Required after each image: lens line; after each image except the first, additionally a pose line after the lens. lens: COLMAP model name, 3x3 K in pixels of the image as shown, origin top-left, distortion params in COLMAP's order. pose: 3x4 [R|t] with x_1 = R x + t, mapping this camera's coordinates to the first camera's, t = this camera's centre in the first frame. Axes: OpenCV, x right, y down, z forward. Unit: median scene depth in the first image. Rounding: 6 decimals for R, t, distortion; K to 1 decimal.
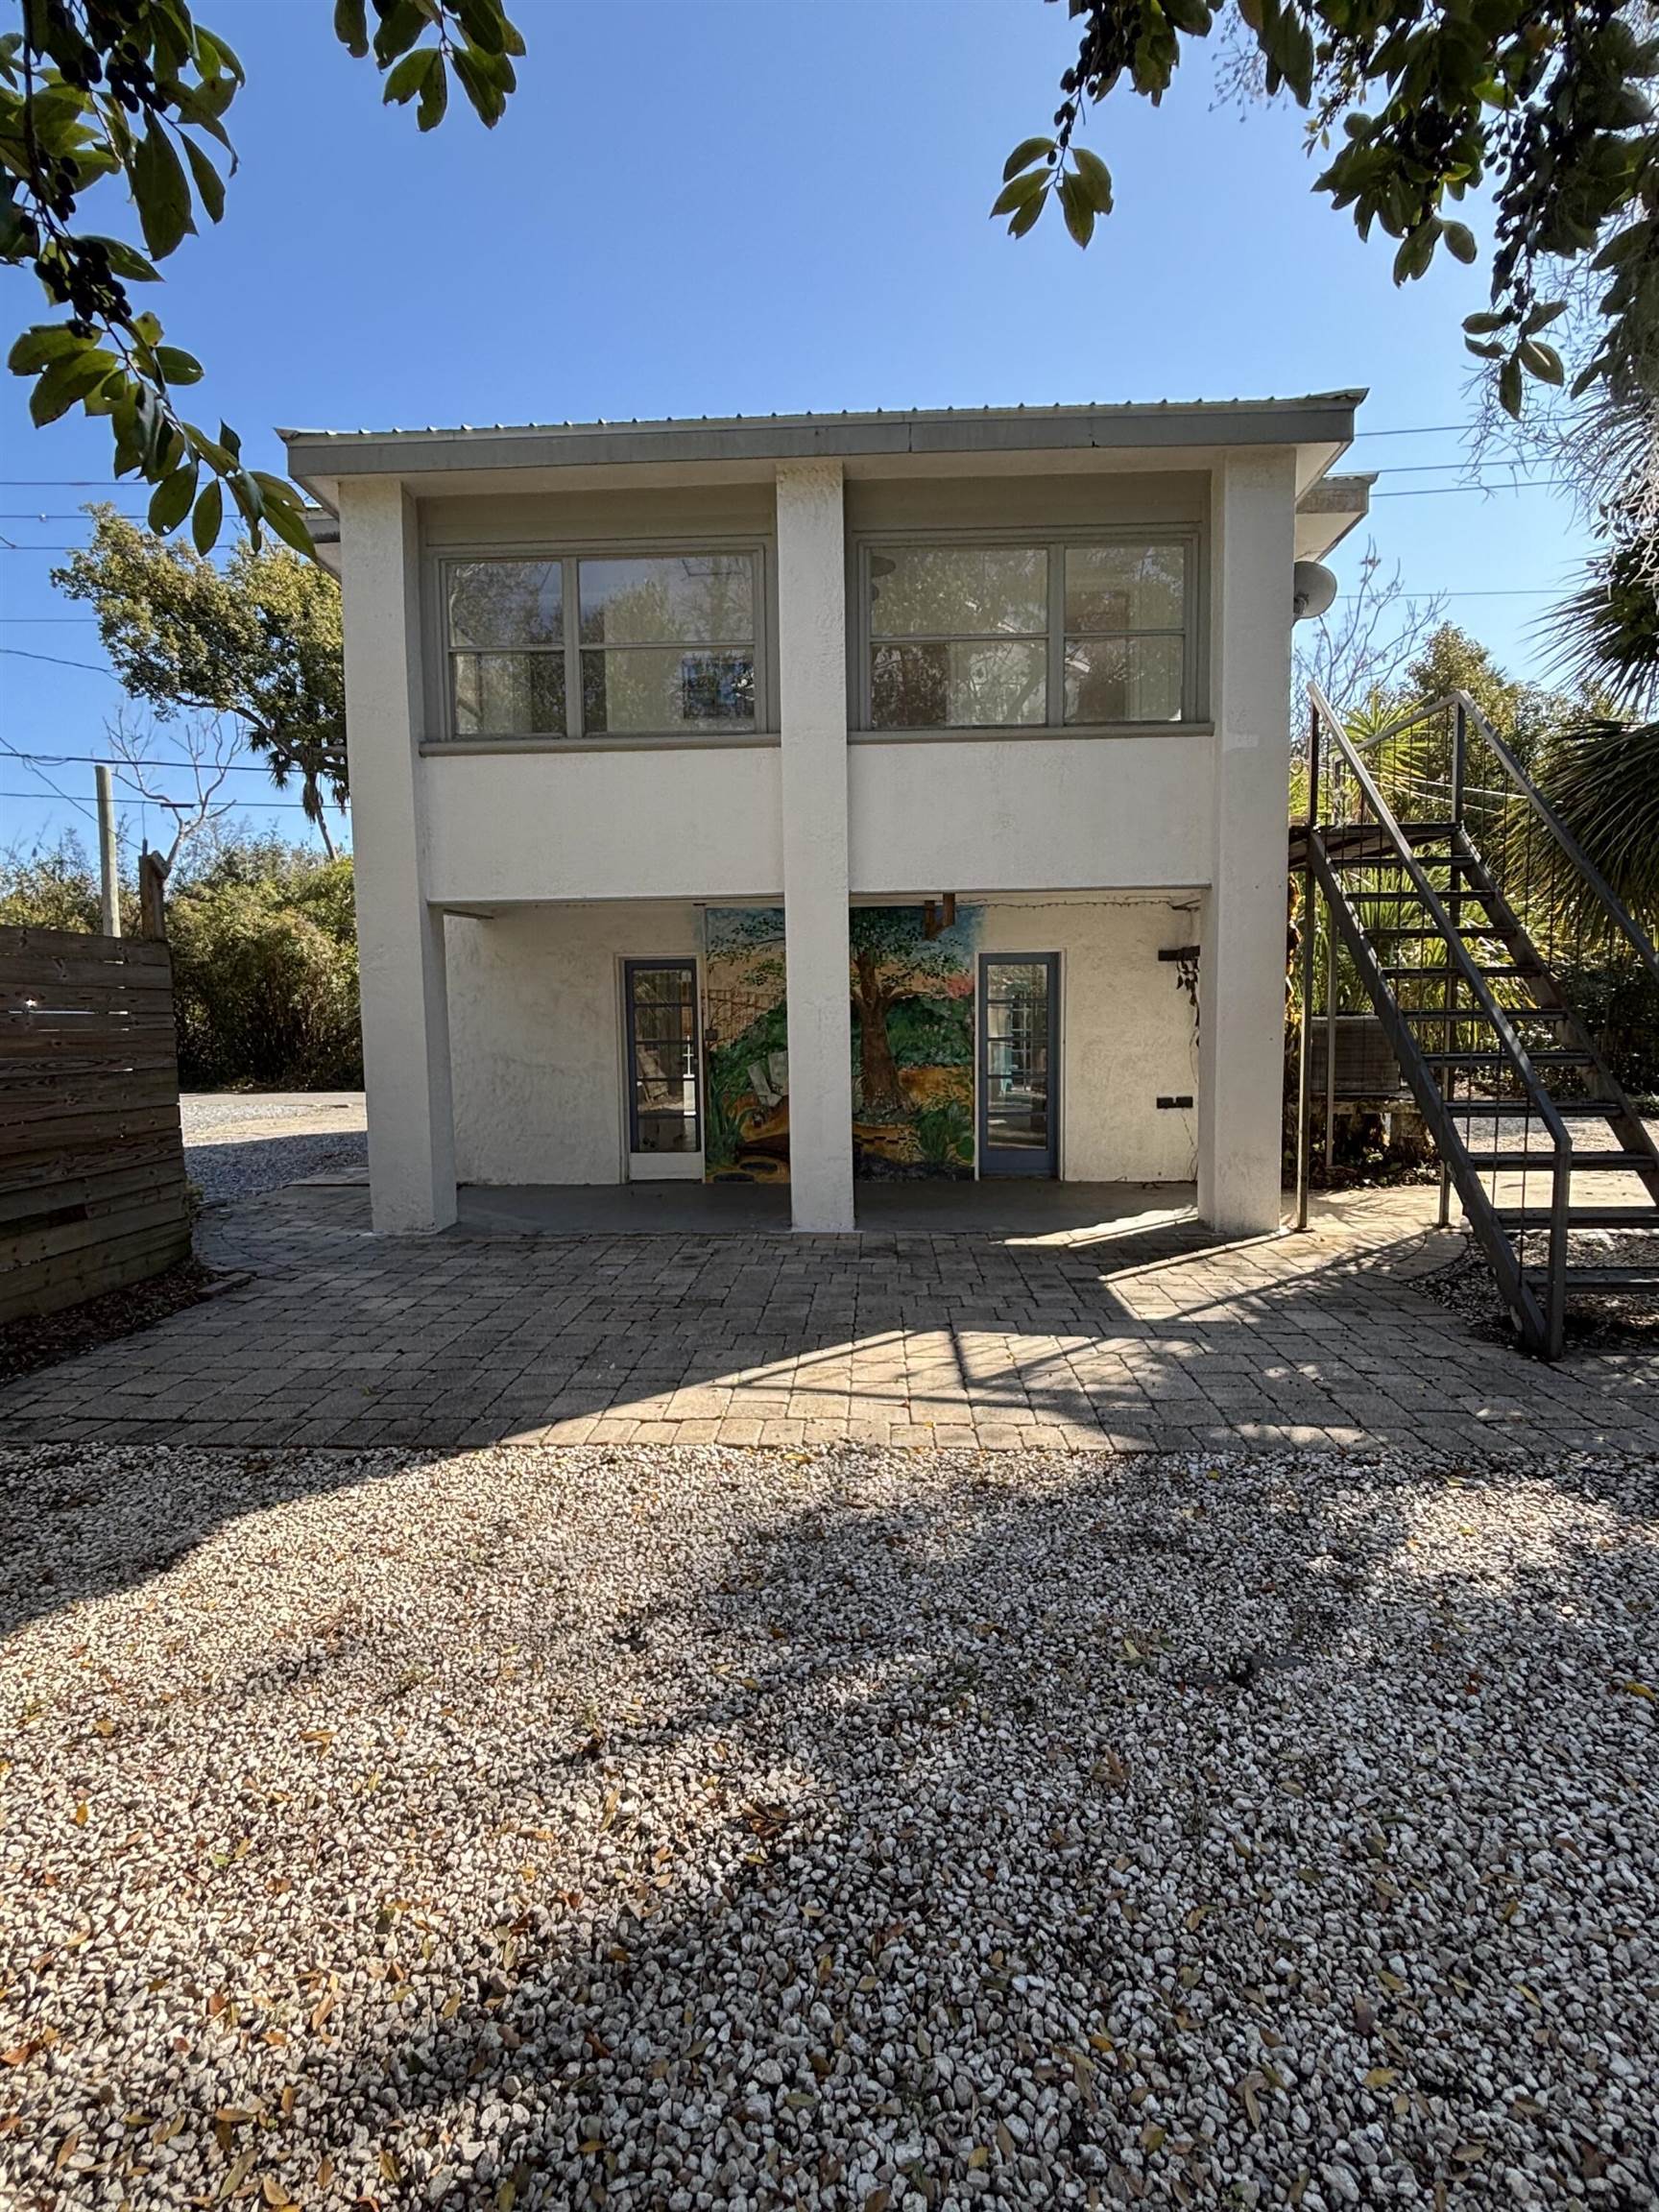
lens RADIAL K [[1044.8, 0, 832.6], [0, 1044.8, 1096.0], [0, 0, 1]] dist [-0.000140, 0.001155]
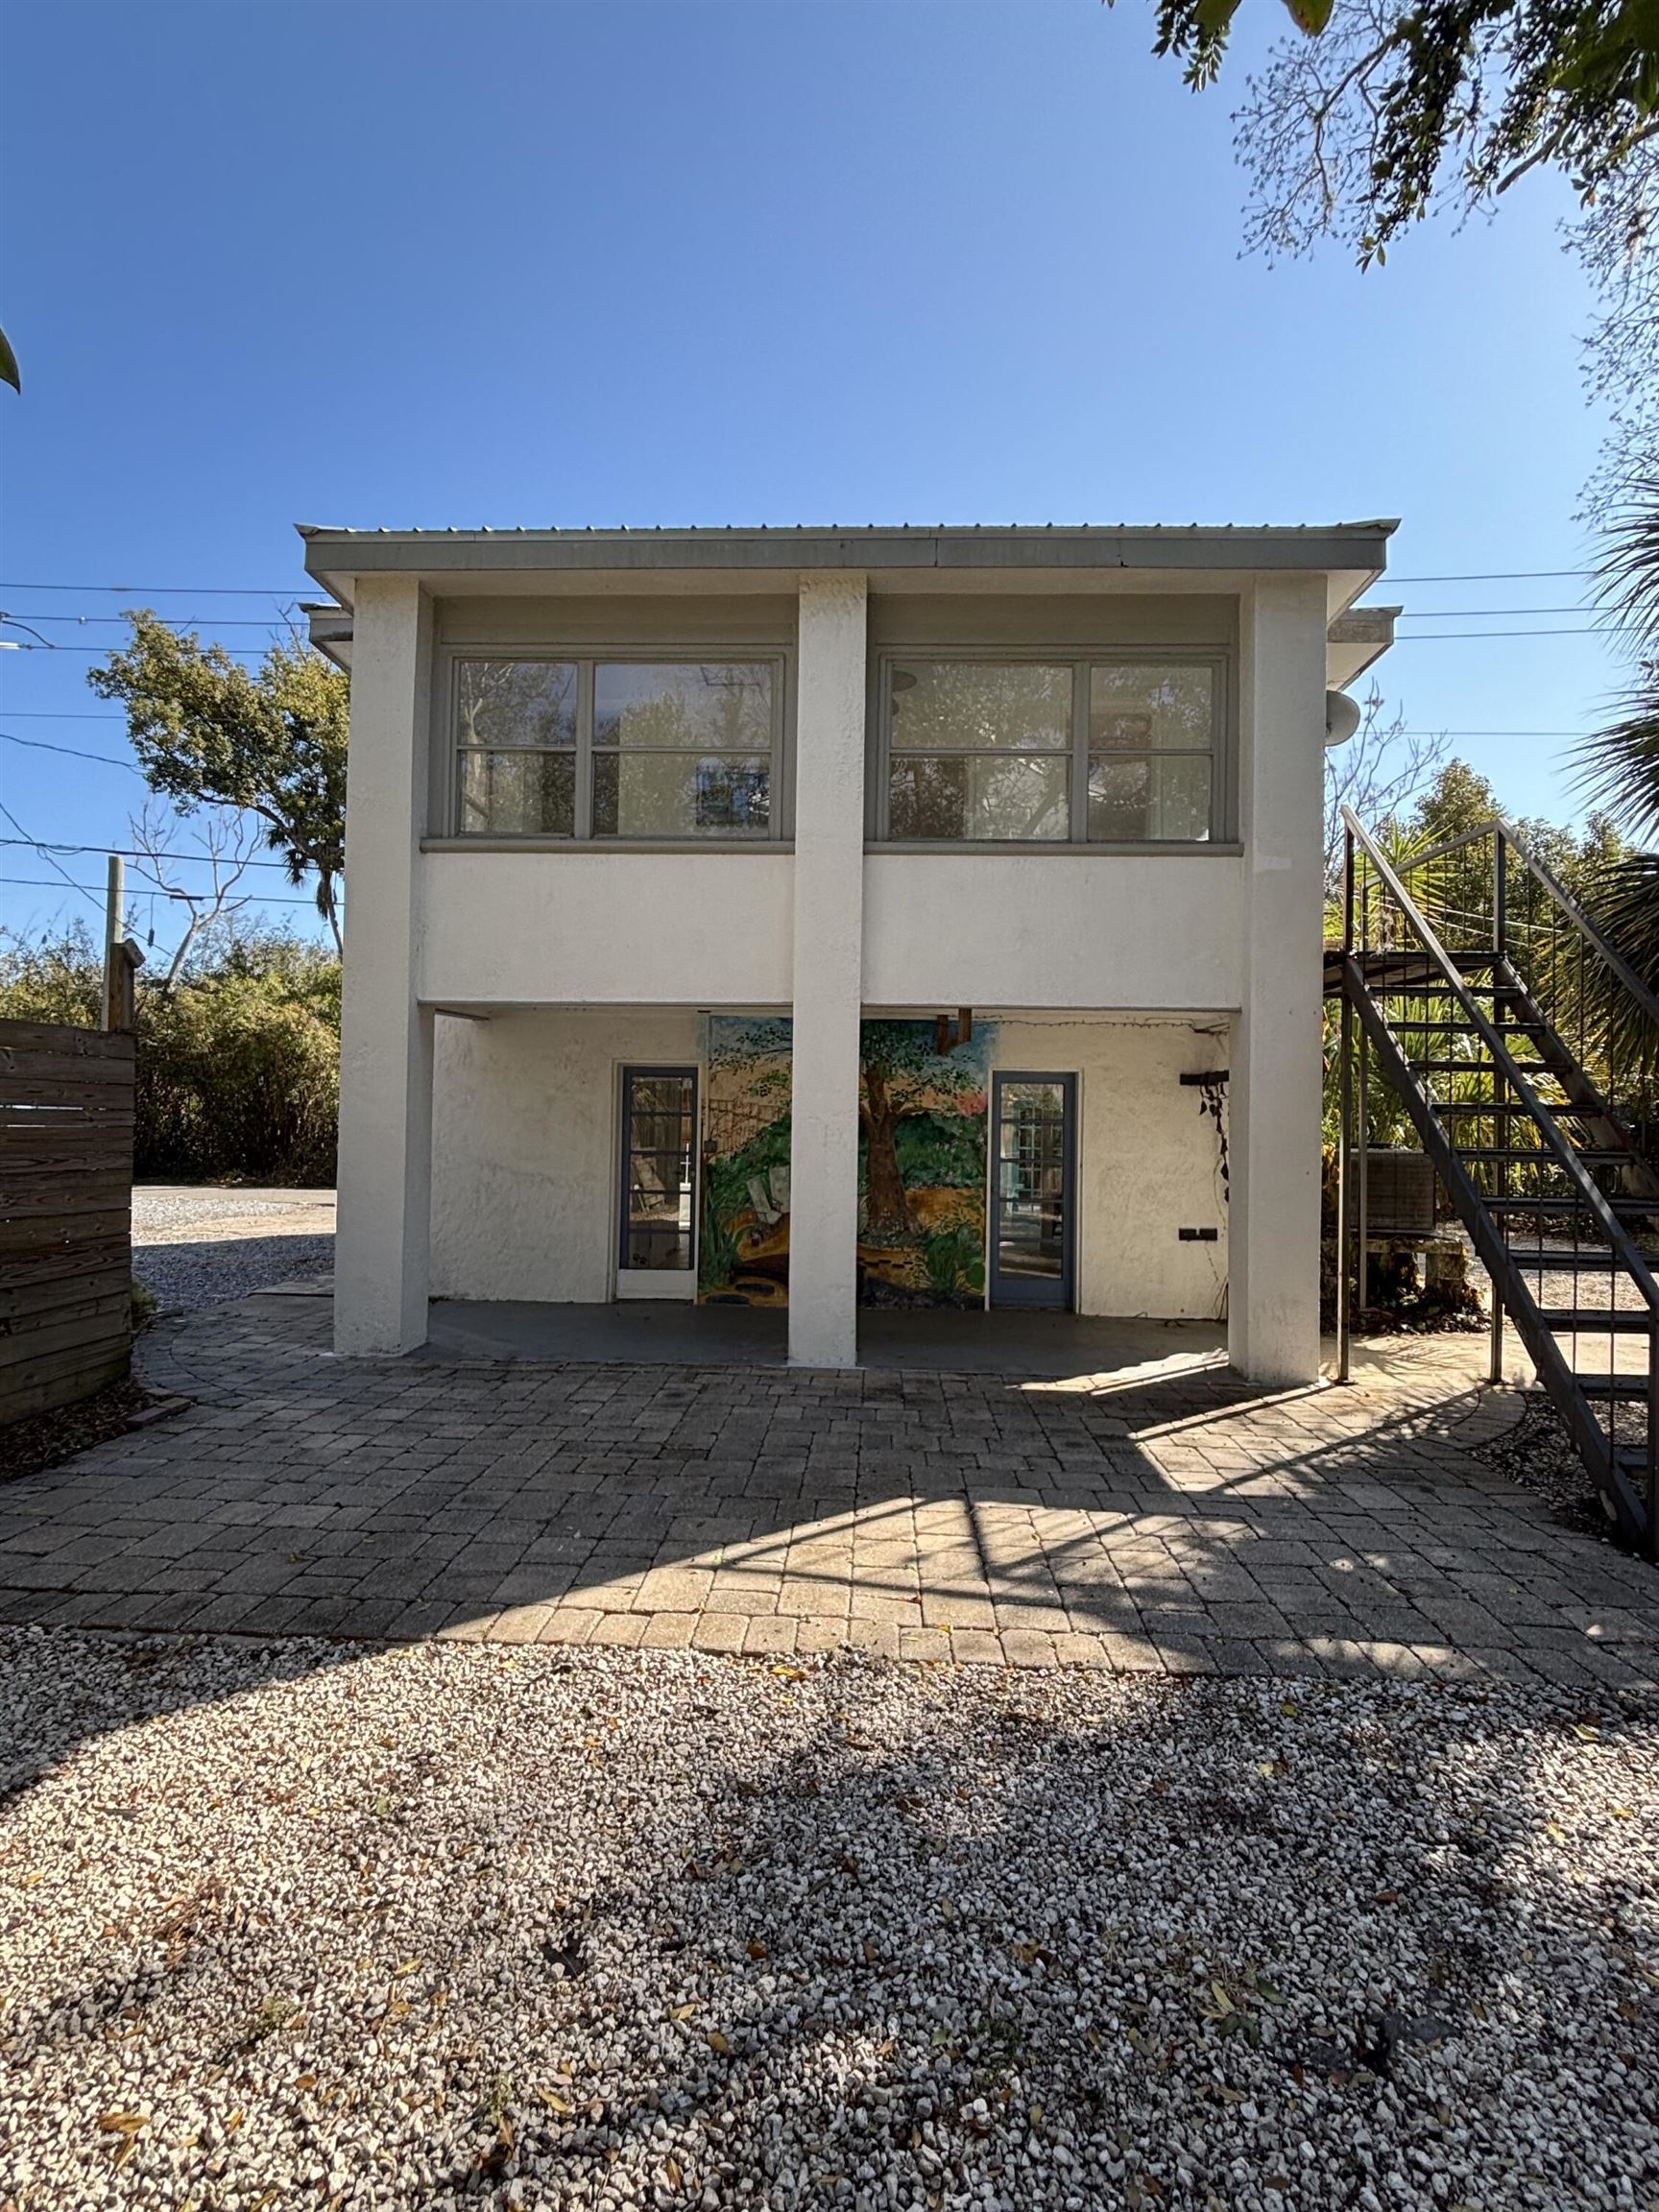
lens RADIAL K [[1044.8, 0, 831.5], [0, 1044.8, 1099.5], [0, 0, 1]] dist [-0.000140, 0.001155]
pose [[0.999511, 0.031147, -0.002880, -0.006587], [-0.031279, 0.994445, -0.100502, -0.014663], [-0.000266, 0.100543, 0.994933, 0.073832]]
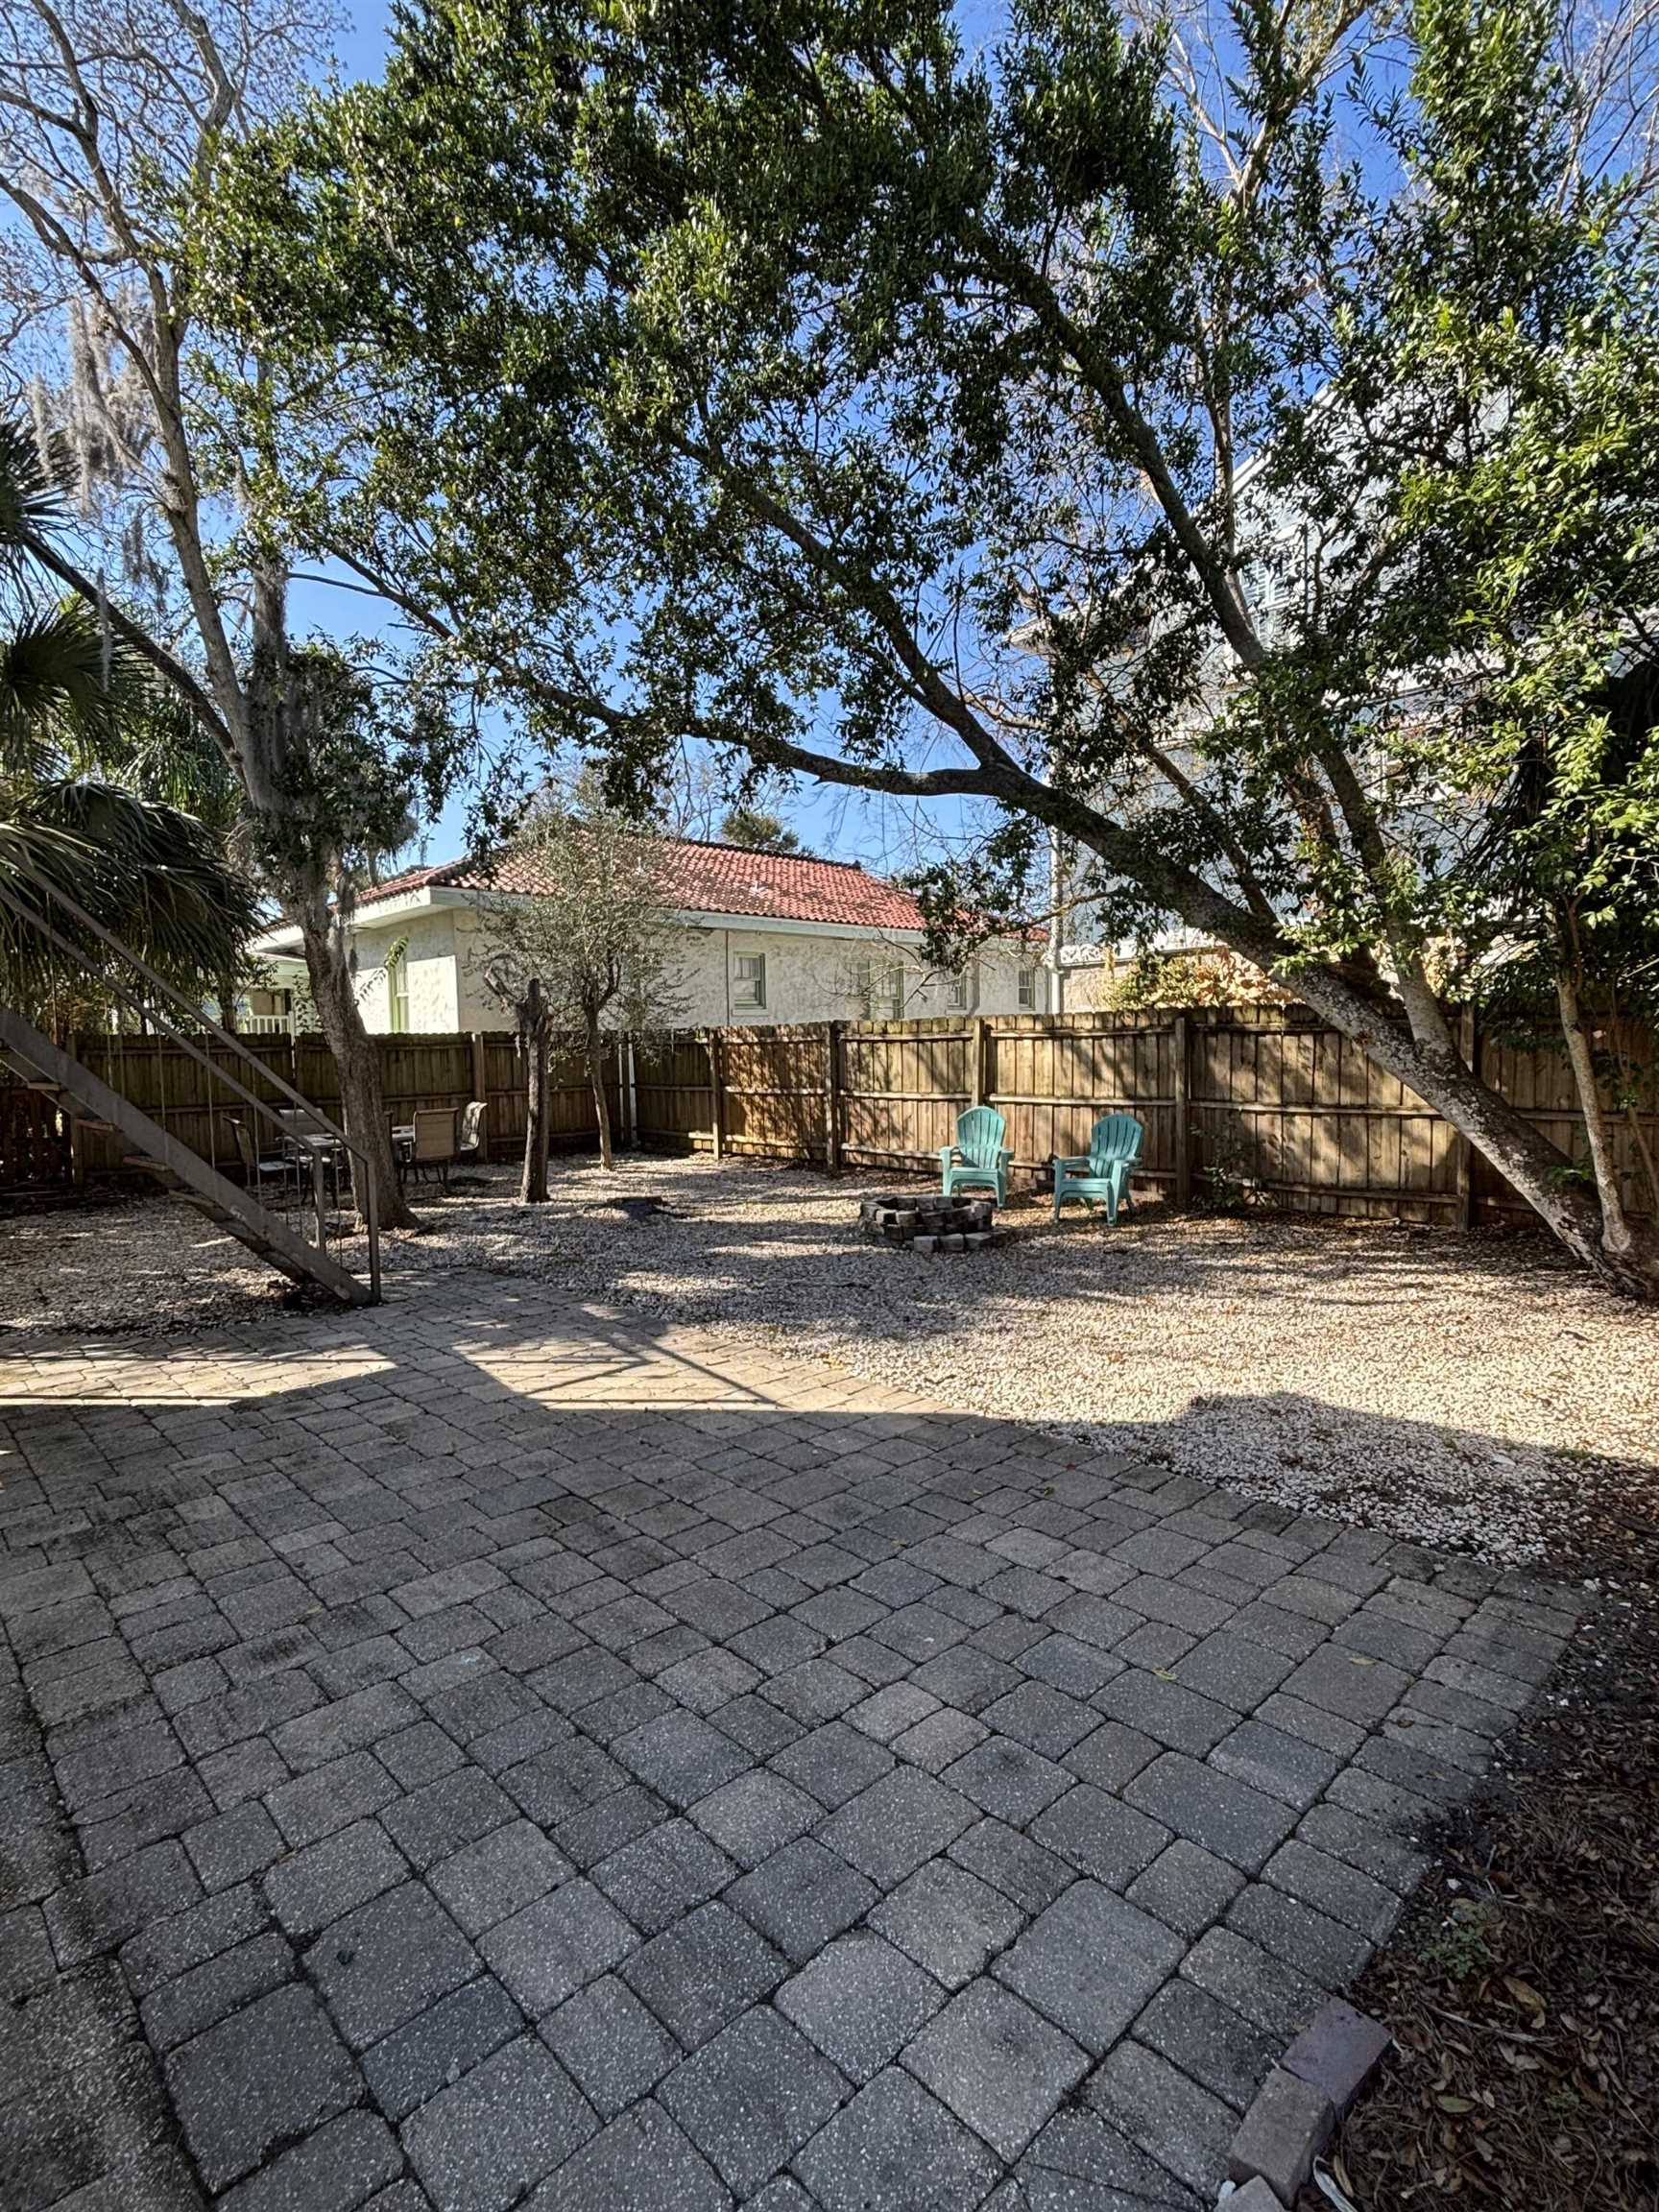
lens RADIAL K [[1044.8, 0, 834.6], [0, 1044.8, 1108.7], [0, 0, 1]] dist [-0.000140, 0.001155]
pose [[-0.713321, -0.021124, 0.700519, -0.644455], [0.079857, 0.990586, 0.111187, -0.108344], [-0.696273, 0.135253, -0.704919, 1.182960]]
